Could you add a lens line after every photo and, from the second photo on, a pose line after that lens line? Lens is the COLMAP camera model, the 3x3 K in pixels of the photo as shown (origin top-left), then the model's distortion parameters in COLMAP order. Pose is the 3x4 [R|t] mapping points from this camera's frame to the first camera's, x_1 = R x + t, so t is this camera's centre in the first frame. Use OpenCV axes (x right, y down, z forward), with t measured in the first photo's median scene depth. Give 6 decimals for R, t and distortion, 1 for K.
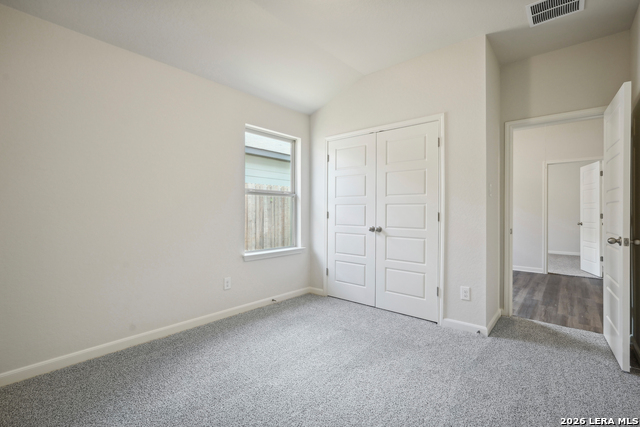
lens RADIAL K [[295.7, 0, 320.0], [0, 295.7, 213.5], [0, 0, 1]] dist [0.001977, 0.001590]
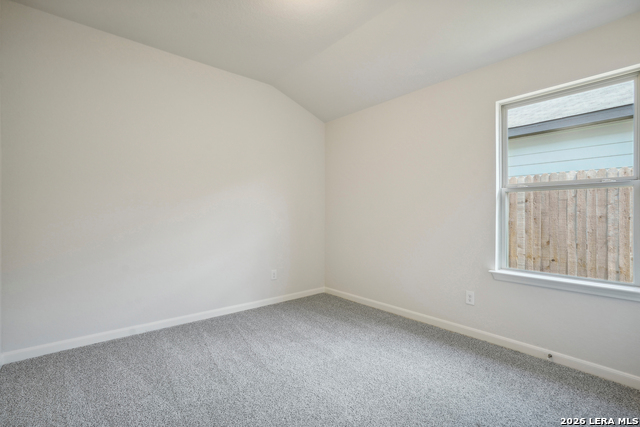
lens RADIAL K [[295.7, 0, 320.0], [0, 295.7, 213.5], [0, 0, 1]] dist [0.001977, 0.001590]
pose [[-0.162379, -0.007760, -0.986698, 0.569806], [-0.005844, 0.999959, -0.006903, -0.002791], [0.986711, 0.004645, -0.162418, 0.647853]]
